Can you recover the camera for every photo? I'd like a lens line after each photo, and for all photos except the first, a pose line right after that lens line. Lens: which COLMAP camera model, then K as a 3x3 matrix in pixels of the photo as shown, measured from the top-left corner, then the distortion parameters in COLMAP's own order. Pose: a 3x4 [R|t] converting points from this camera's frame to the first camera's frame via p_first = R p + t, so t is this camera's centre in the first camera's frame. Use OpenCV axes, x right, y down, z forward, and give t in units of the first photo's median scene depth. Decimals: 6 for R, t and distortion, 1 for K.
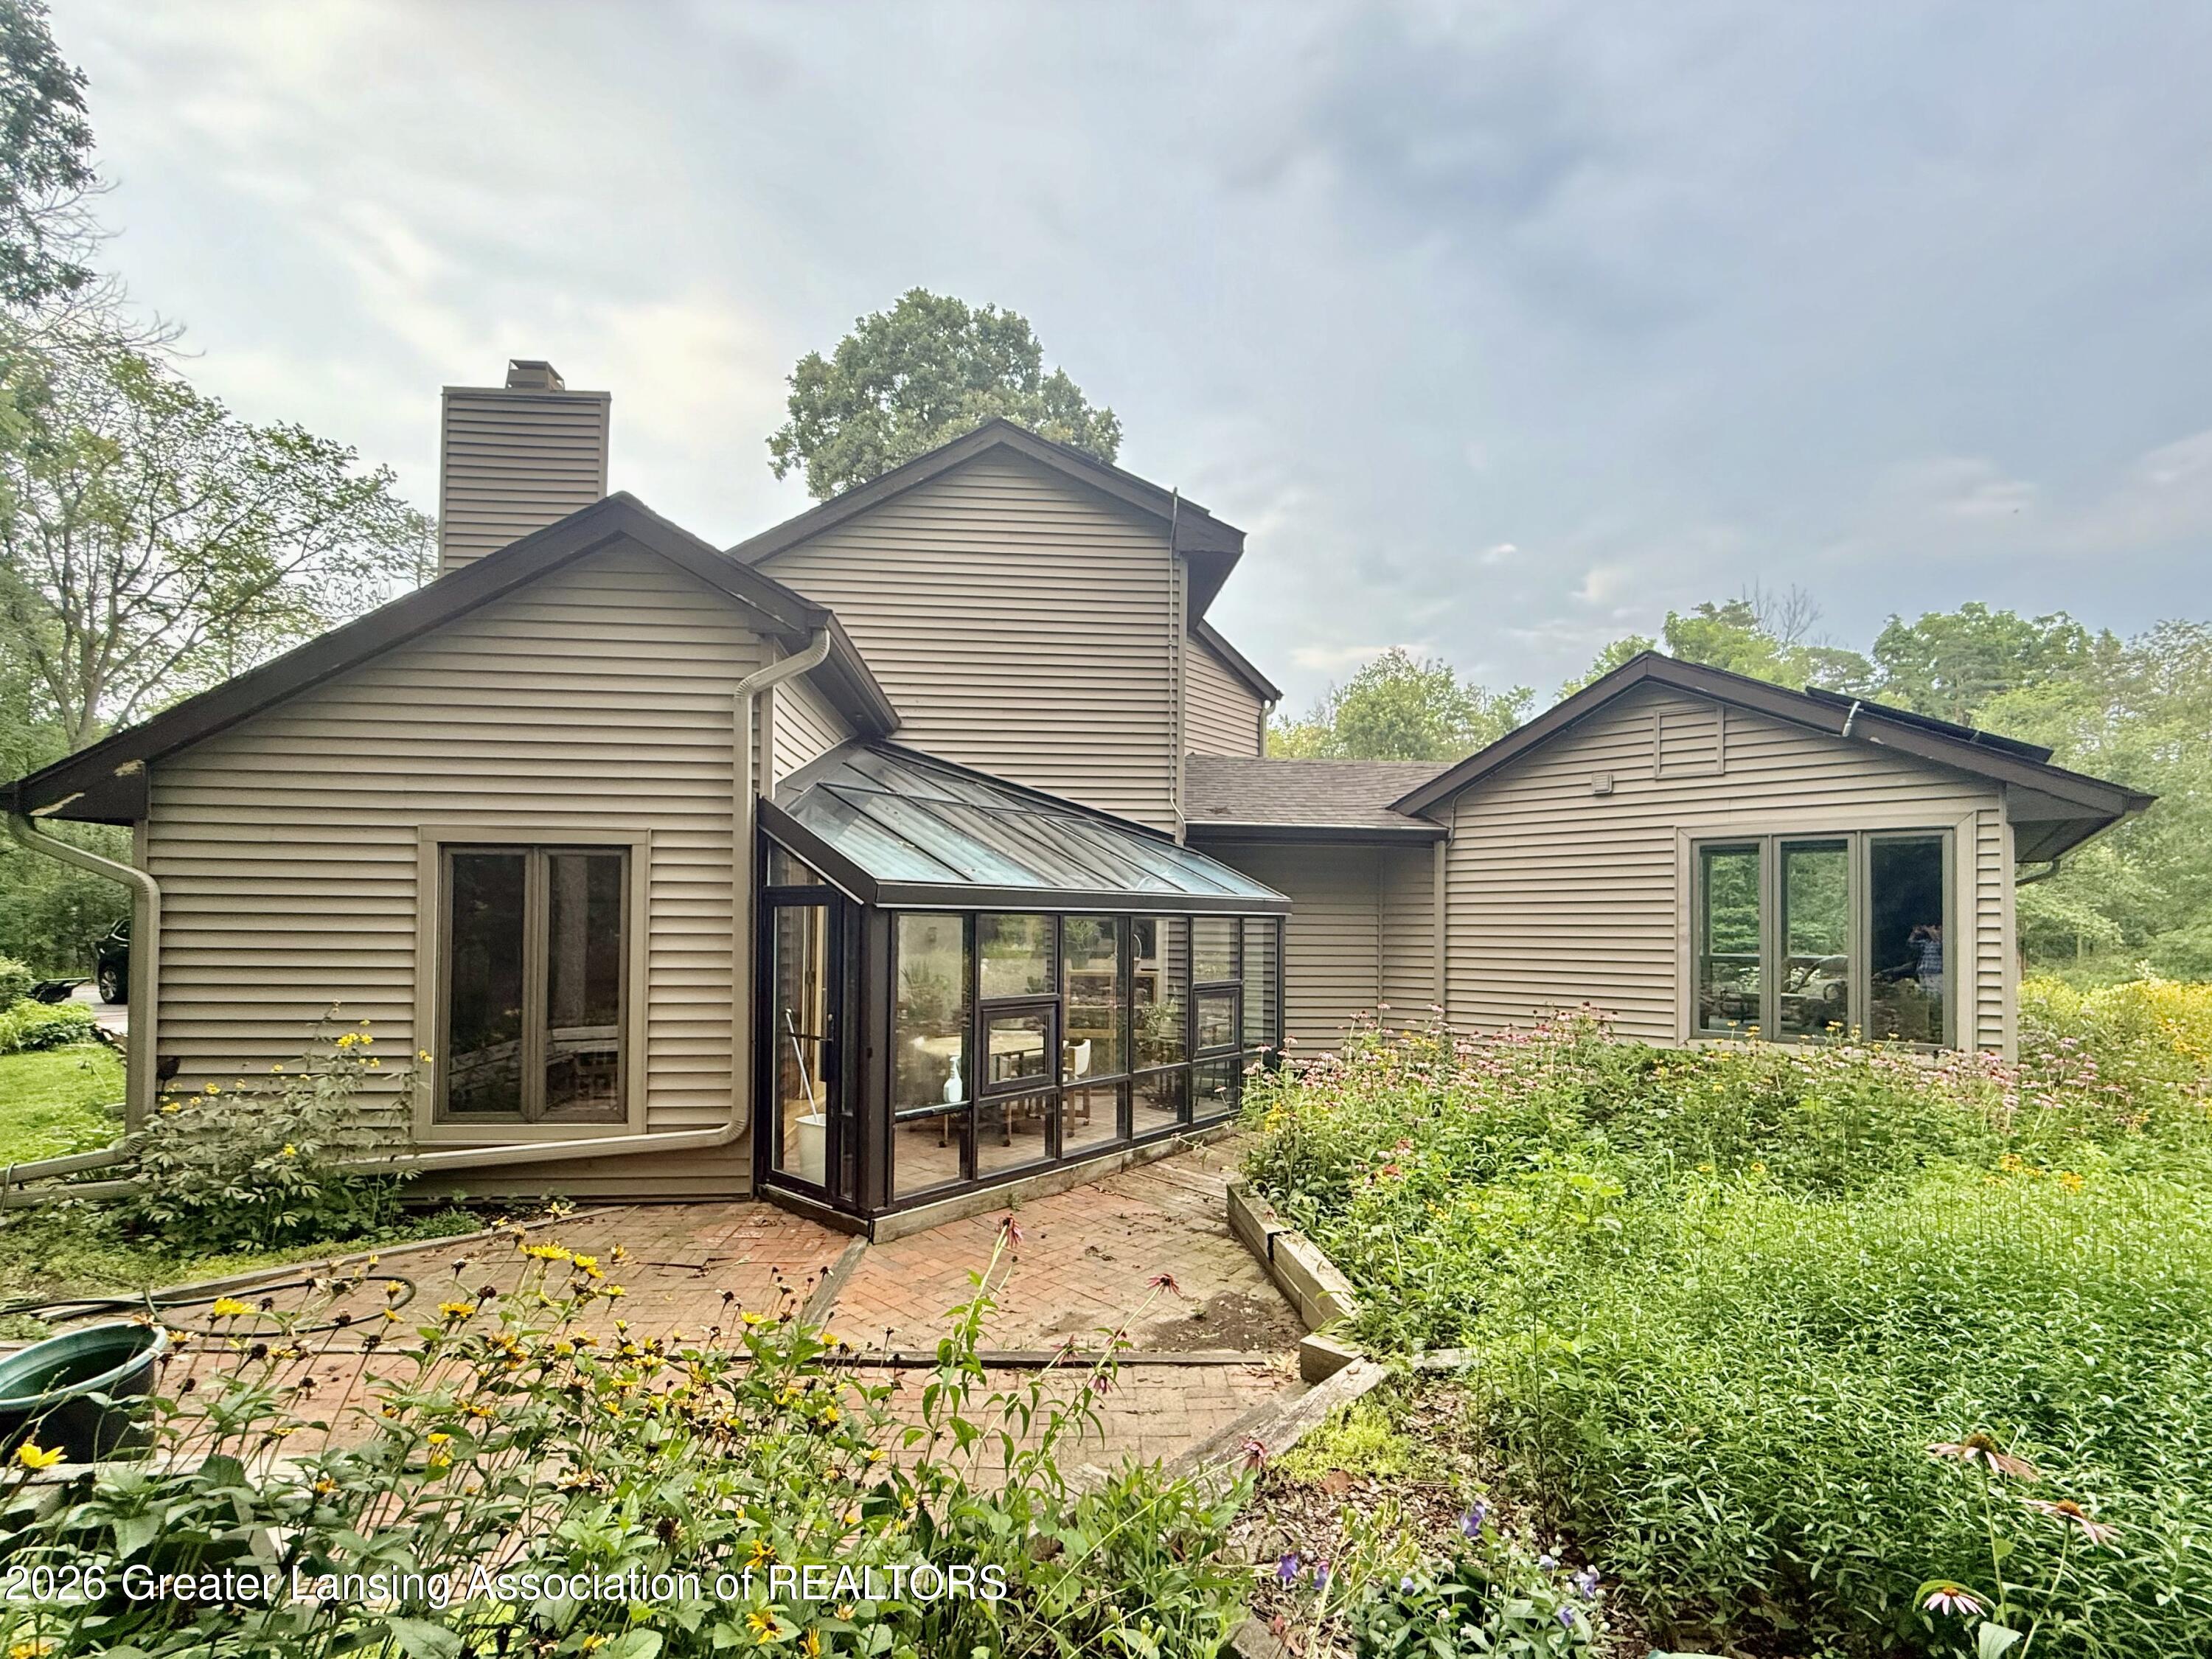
lens RADIAL K [[900.6, 0, 1105.1], [0, 900.6, 829.3], [0, 0, 1]] dist [-0.000386, -0.000477]
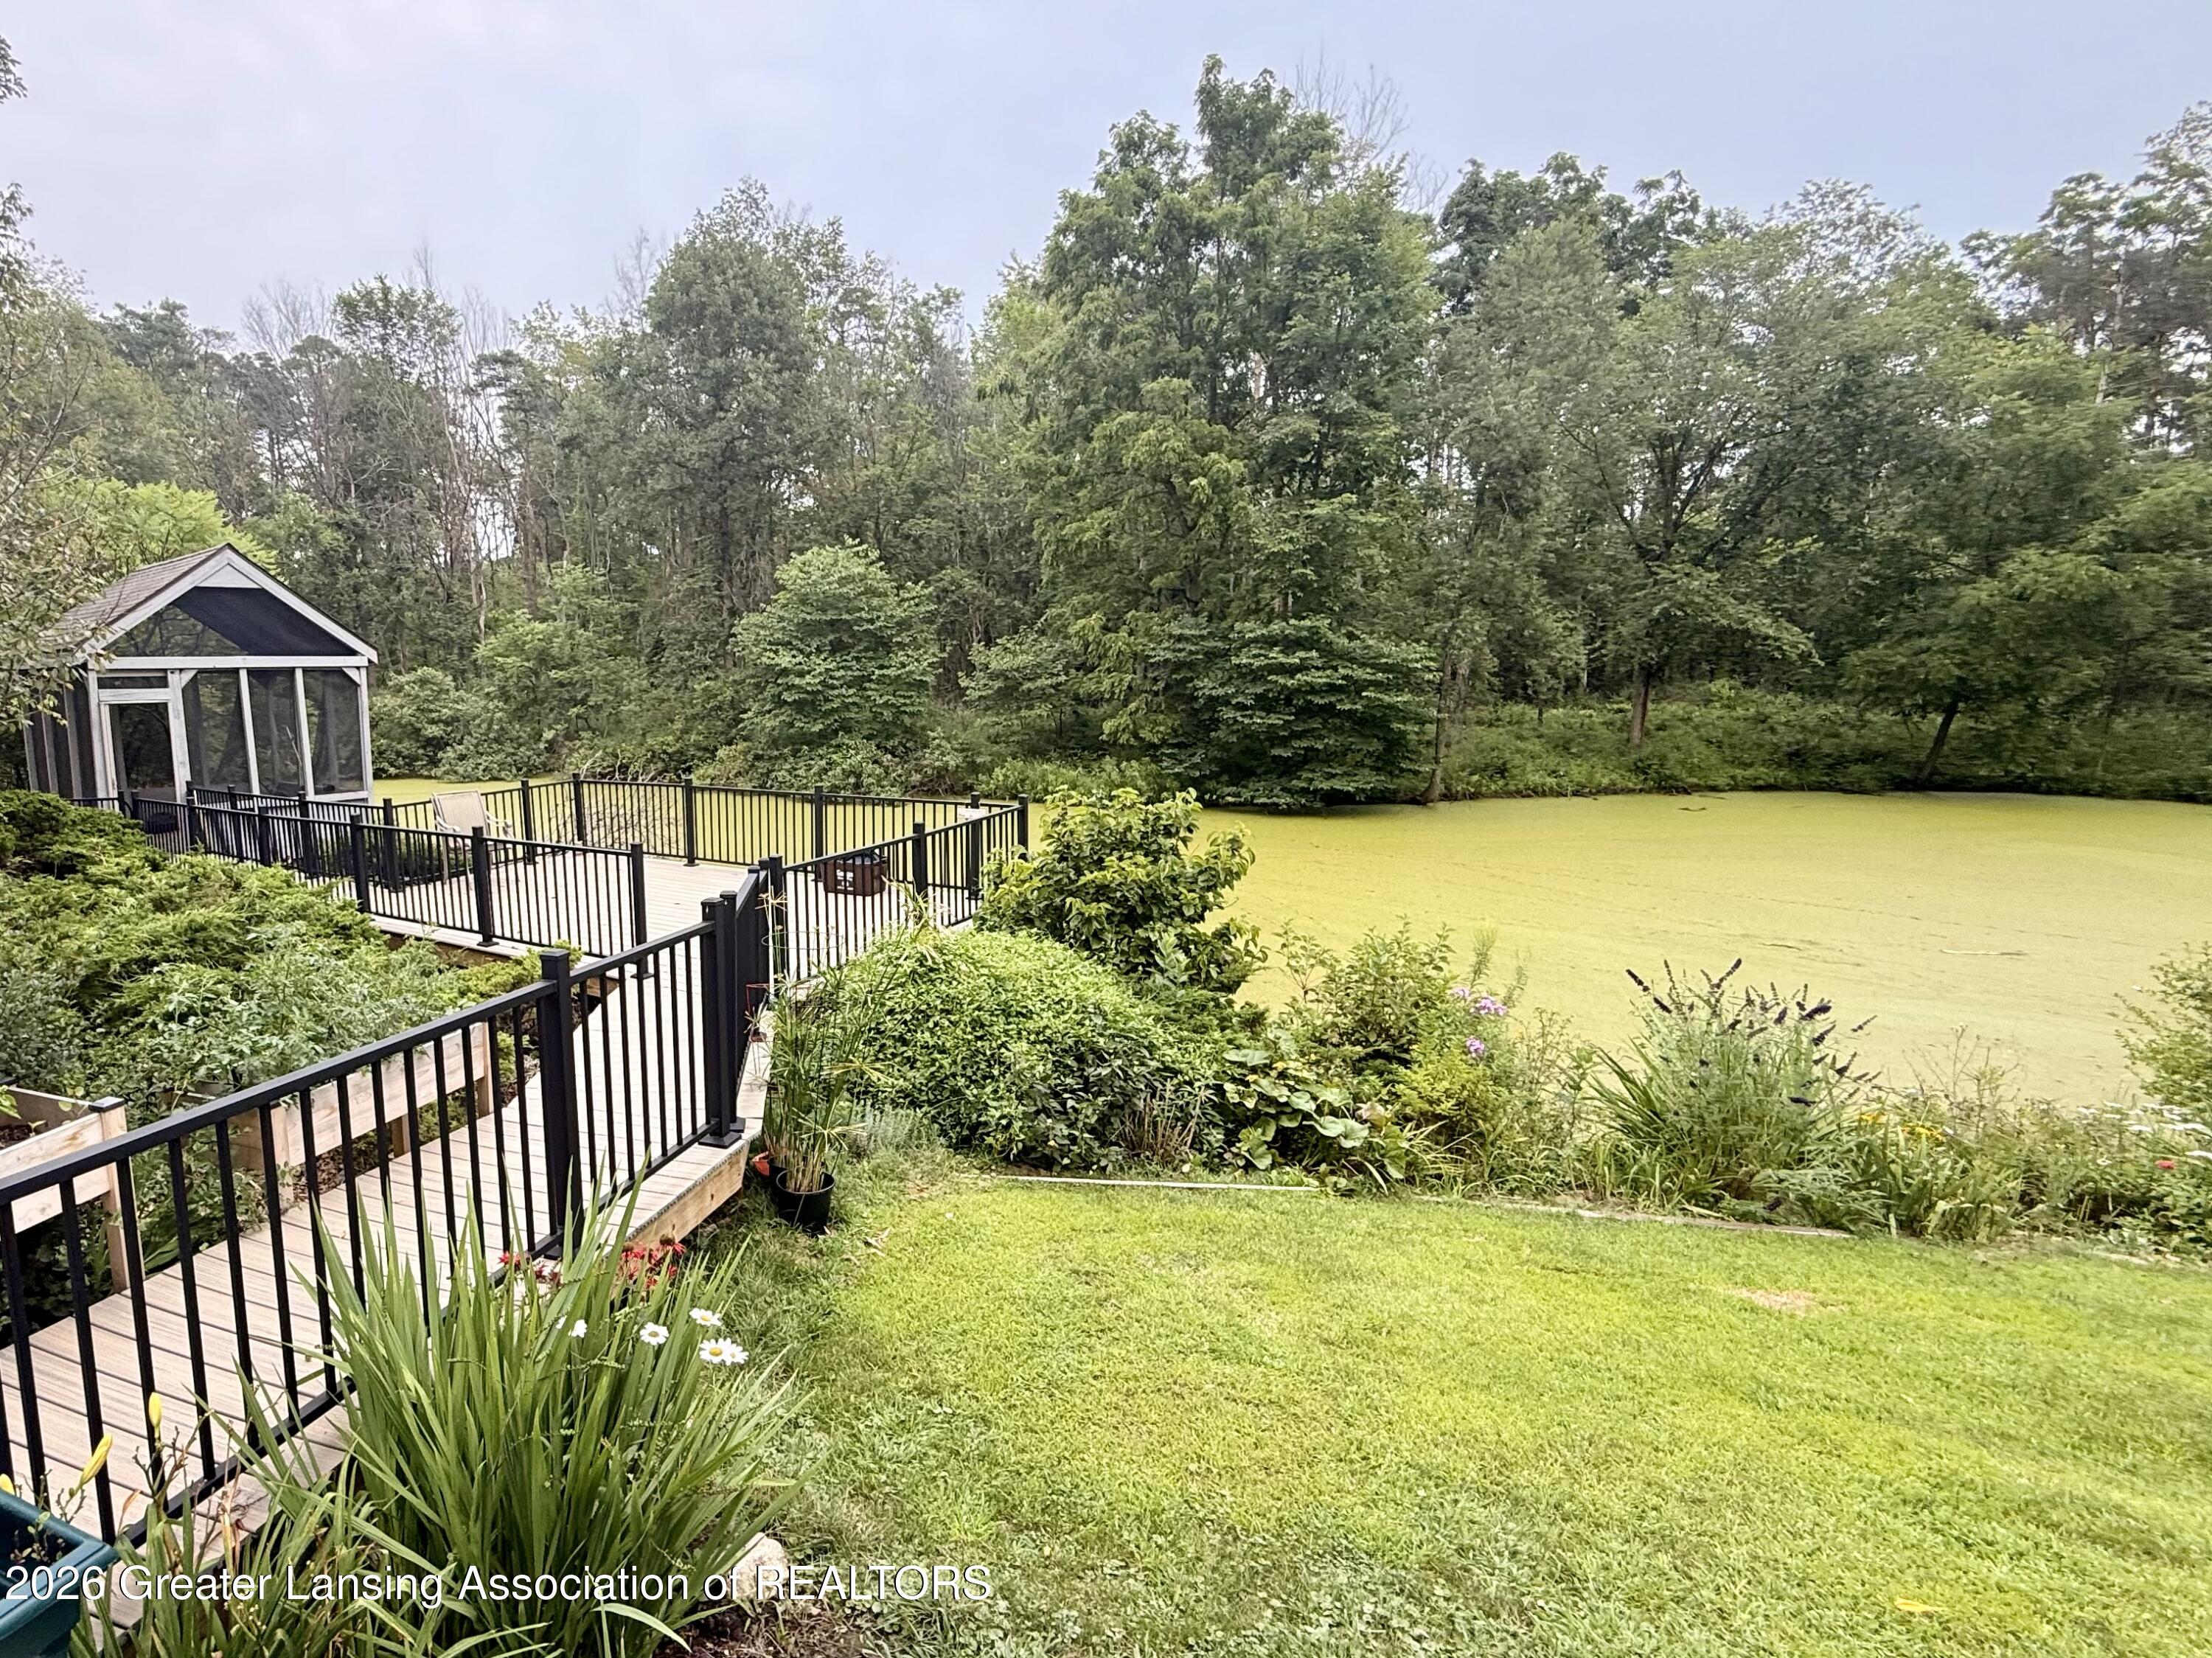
lens RADIAL K [[900.6, 0, 1105.1], [0, 900.6, 828.8], [0, 0, 1]] dist [-0.000386, -0.000477]
pose [[0.819054, -0.155857, 0.552140, 0.210731], [-0.022398, 0.952972, 0.302230, 0.034915], [-0.573279, -0.259910, 0.777045, 0.503527]]
